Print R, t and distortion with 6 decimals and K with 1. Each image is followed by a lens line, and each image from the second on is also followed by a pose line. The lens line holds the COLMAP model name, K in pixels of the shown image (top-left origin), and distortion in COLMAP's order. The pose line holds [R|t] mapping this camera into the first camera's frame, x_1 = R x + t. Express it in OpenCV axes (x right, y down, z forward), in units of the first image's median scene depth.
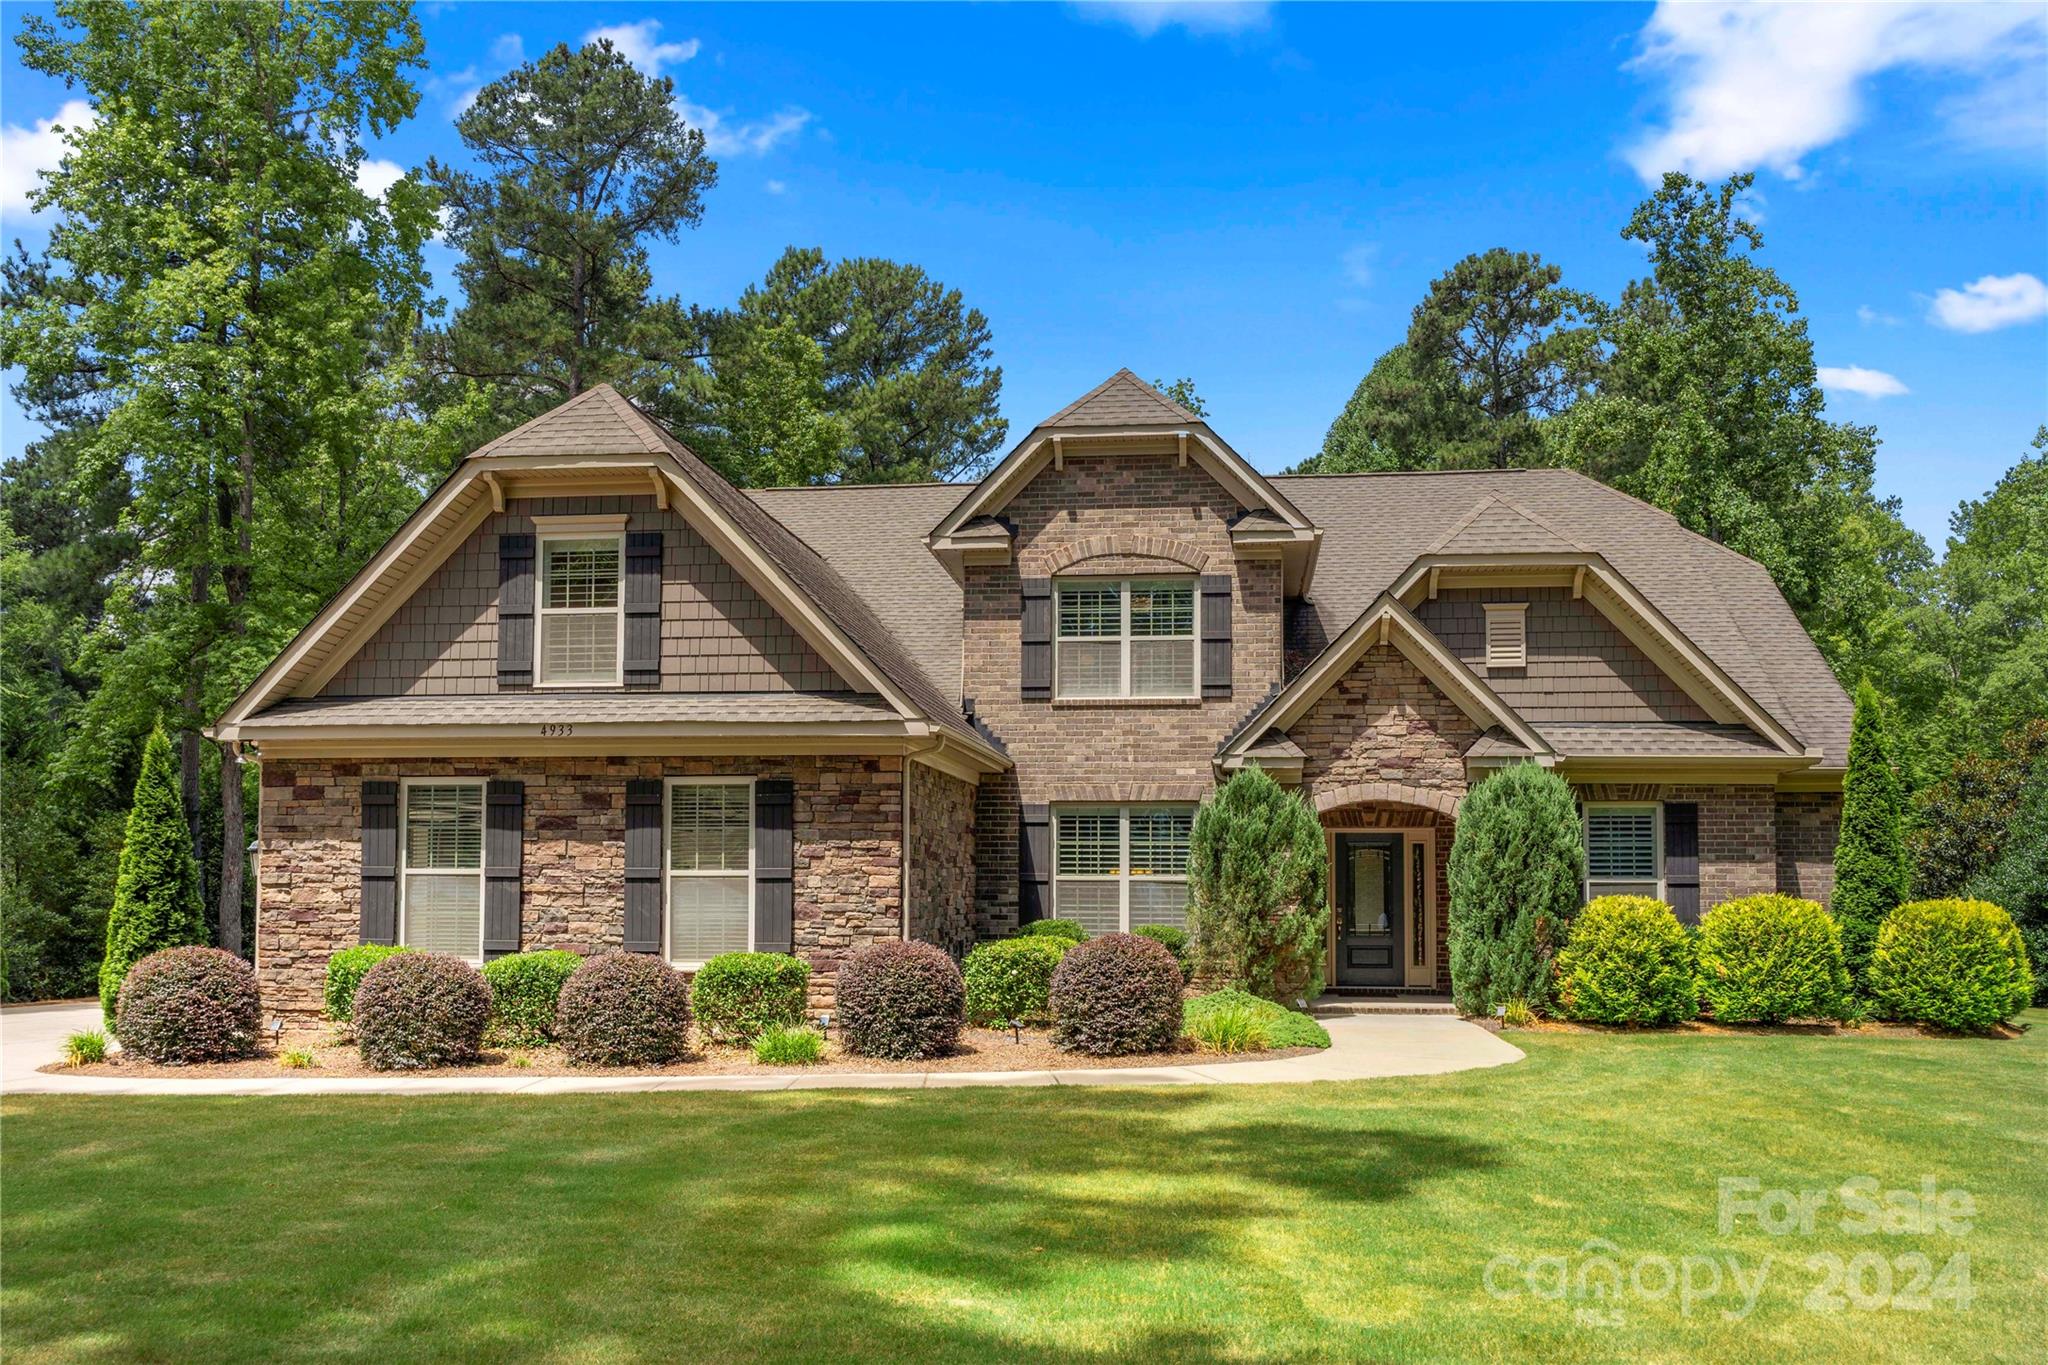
lens RADIAL K [[1743.0, 0, 1023.7], [0, 1743.0, 732.9], [0, 0, 1]] dist [-0.013338, -0.011851]
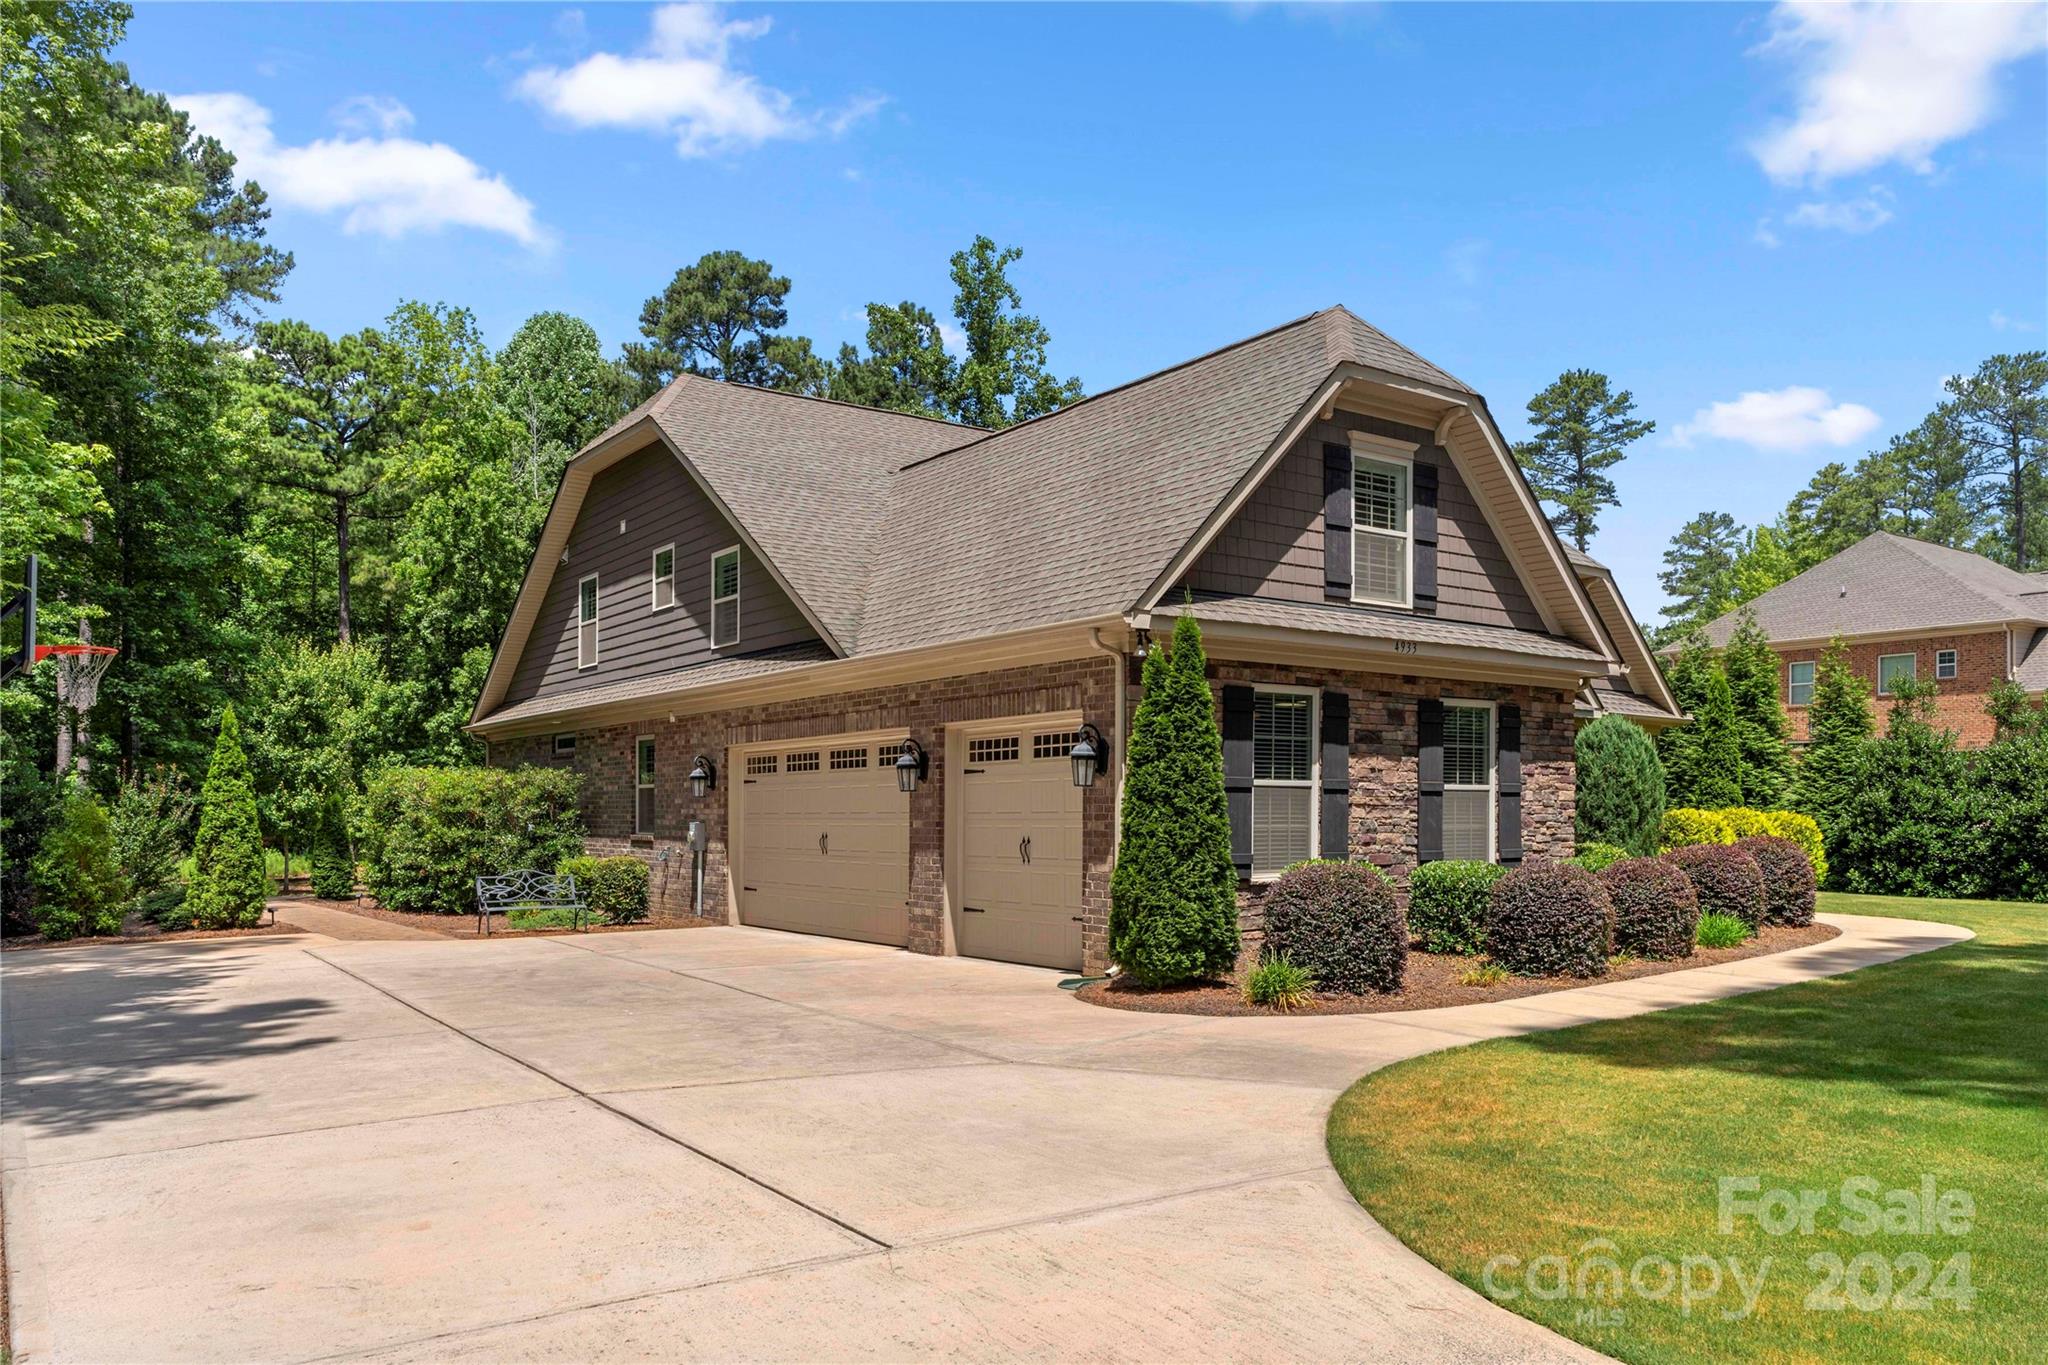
lens RADIAL K [[1465.2, 0, 1025.5], [0, 1465.2, 730.0], [0, 0, 1]] dist [-0.002135, -0.000691]
pose [[0.738764, 0.035880, 0.673008, -0.852726], [-0.064437, 0.997768, 0.017540, 0.039061], [-0.670876, -0.056325, 0.739427, 0.428473]]
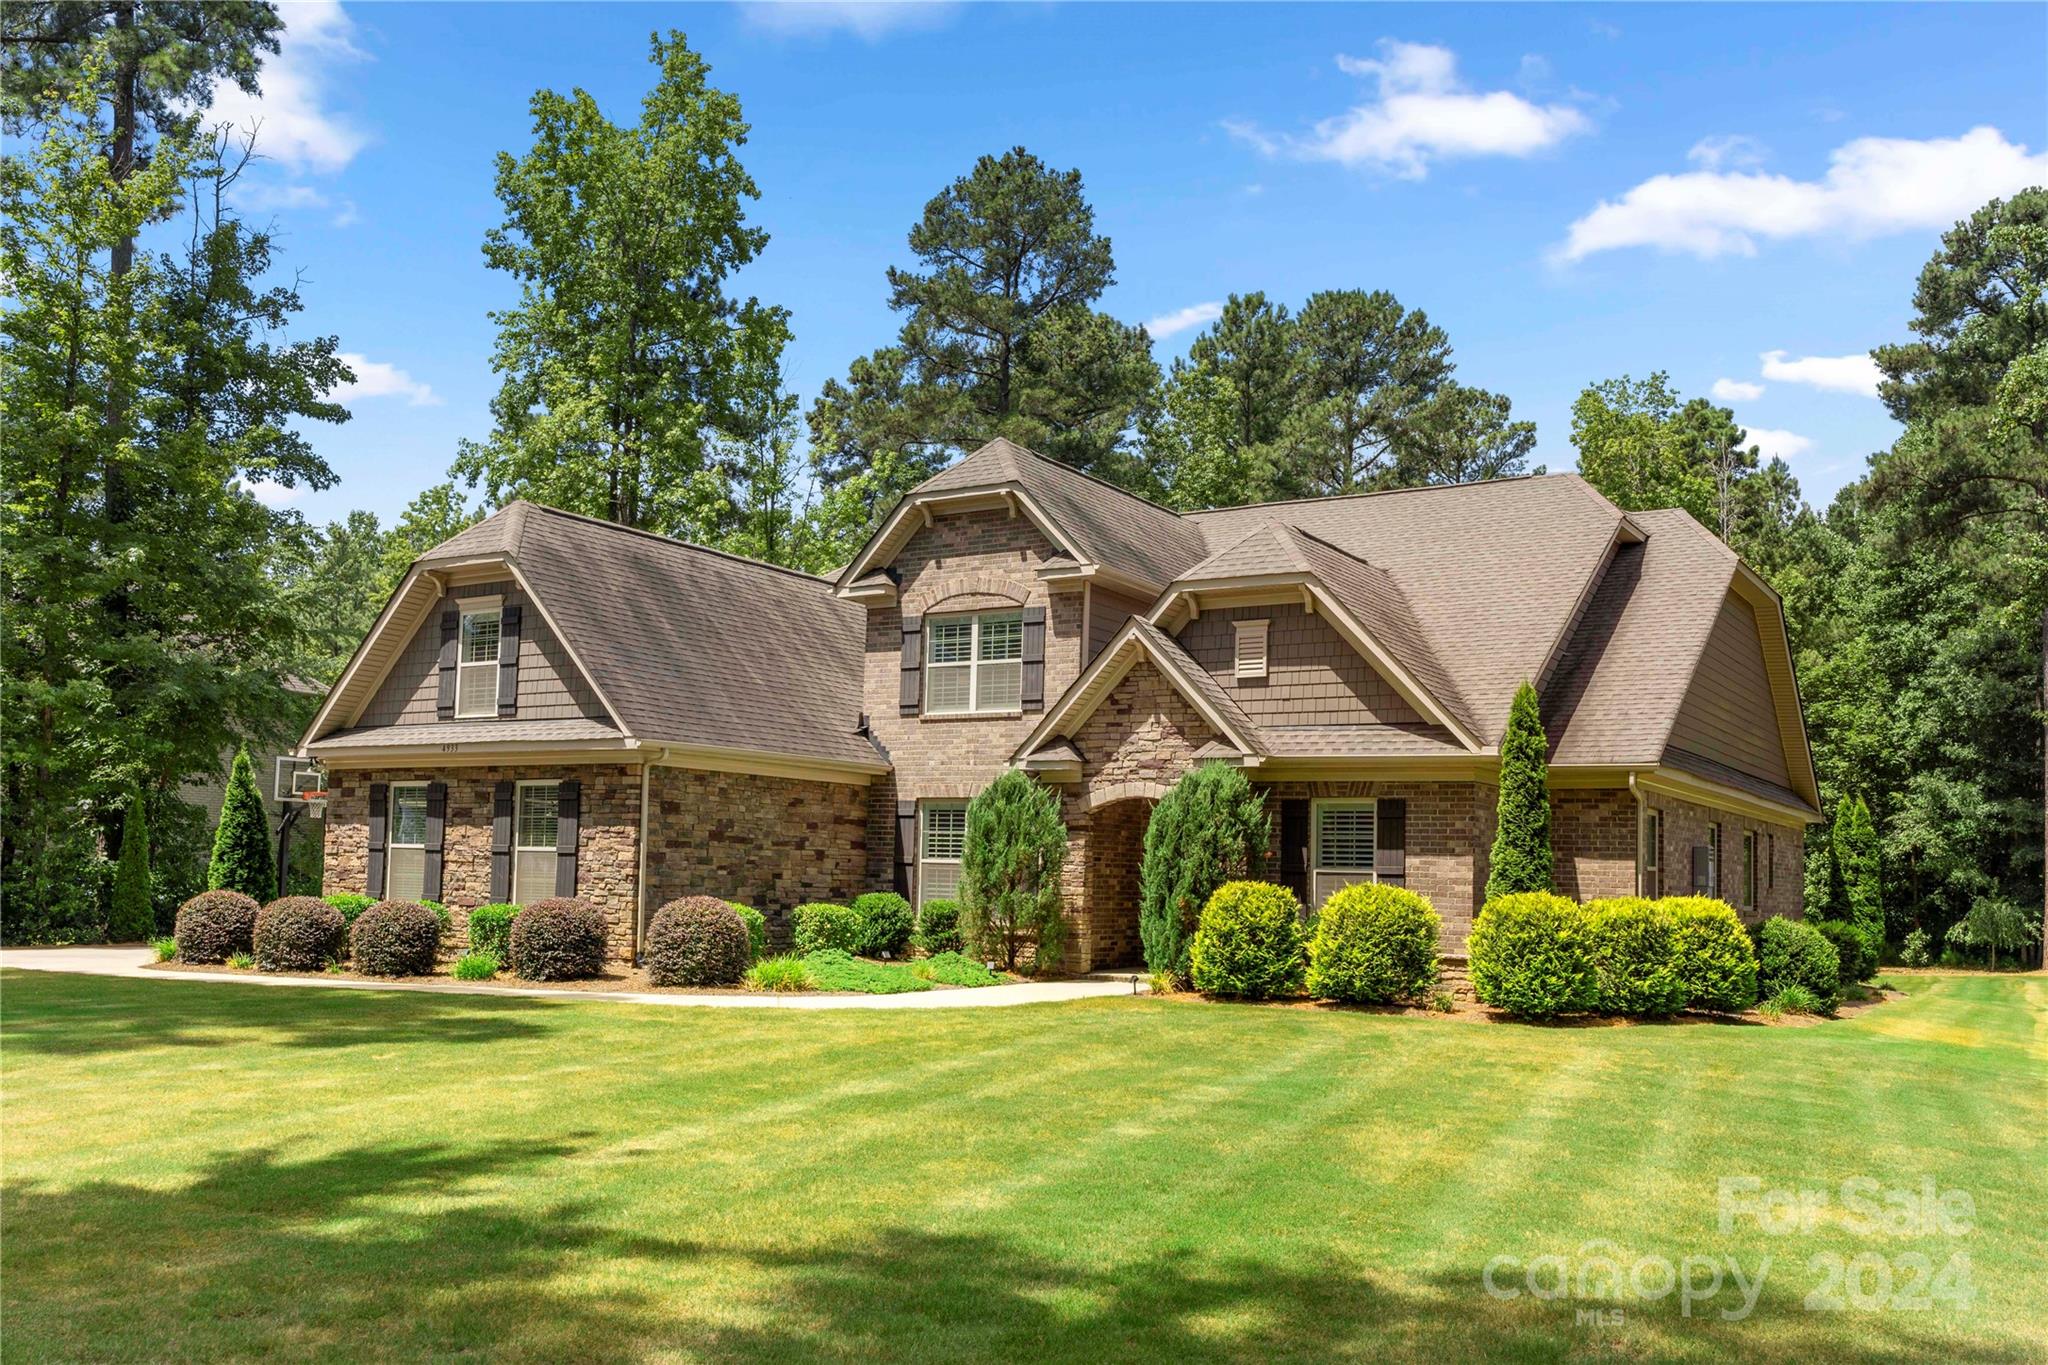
lens RADIAL K [[1703.6, 0, 1024.0], [0, 1703.6, 682.5], [0, 0, 1]] dist [-0.005637, -0.002291]
pose [[0.898386, -0.030599, -0.438140, 0.652933], [0.016879, 0.999239, -0.035175, 0.001503], [0.438883, 0.024205, 0.898218, -0.047937]]
